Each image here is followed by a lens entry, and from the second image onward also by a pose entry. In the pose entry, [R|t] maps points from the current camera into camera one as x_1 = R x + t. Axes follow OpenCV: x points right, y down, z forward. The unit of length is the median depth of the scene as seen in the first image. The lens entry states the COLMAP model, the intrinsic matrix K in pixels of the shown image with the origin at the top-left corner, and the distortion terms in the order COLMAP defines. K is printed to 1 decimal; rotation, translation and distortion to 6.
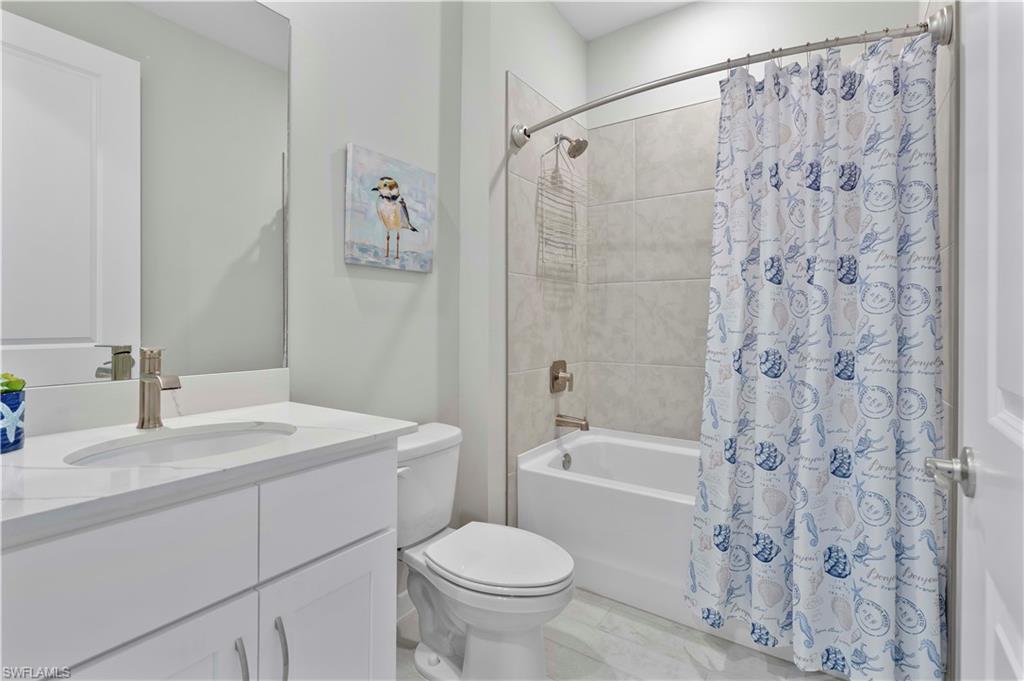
lens RADIAL K [[469.7, 0, 522.4], [0, 469.7, 320.3], [0, 0, 1]] dist [-0.007083, 0.003058]
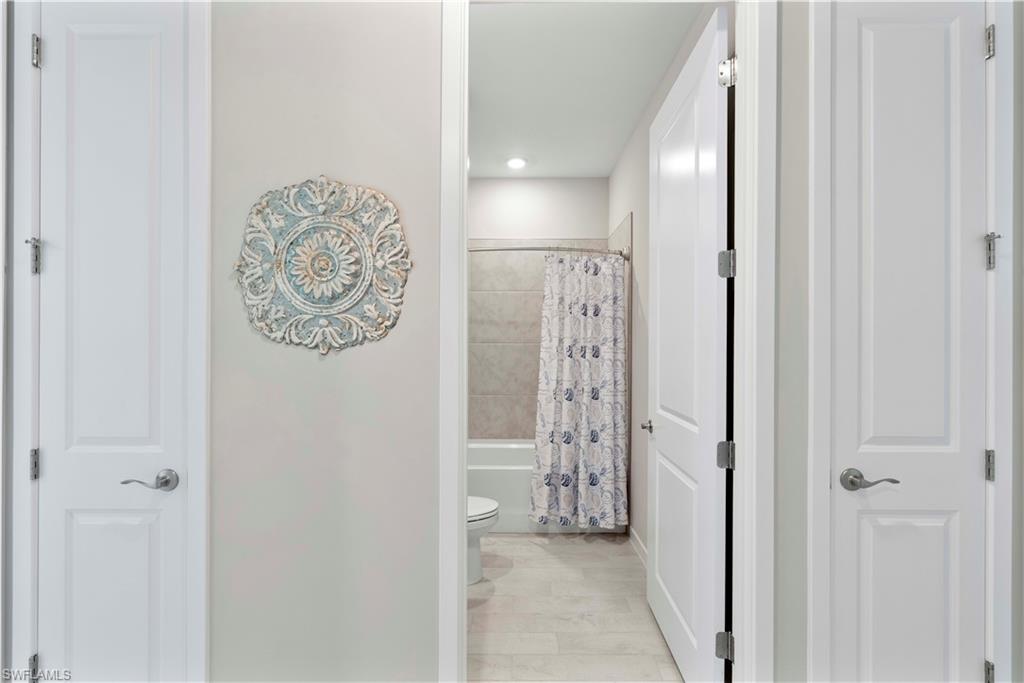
lens RADIAL K [[469.7, 0, 512.6], [0, 469.7, 341.8], [0, 0, 1]] dist [-0.007083, 0.003058]
pose [[0.830590, -0.000874, 0.556884, -0.933640], [-0.000579, 0.999997, 0.002432, -0.163565], [-0.556885, -0.002343, 0.830587, -0.688815]]
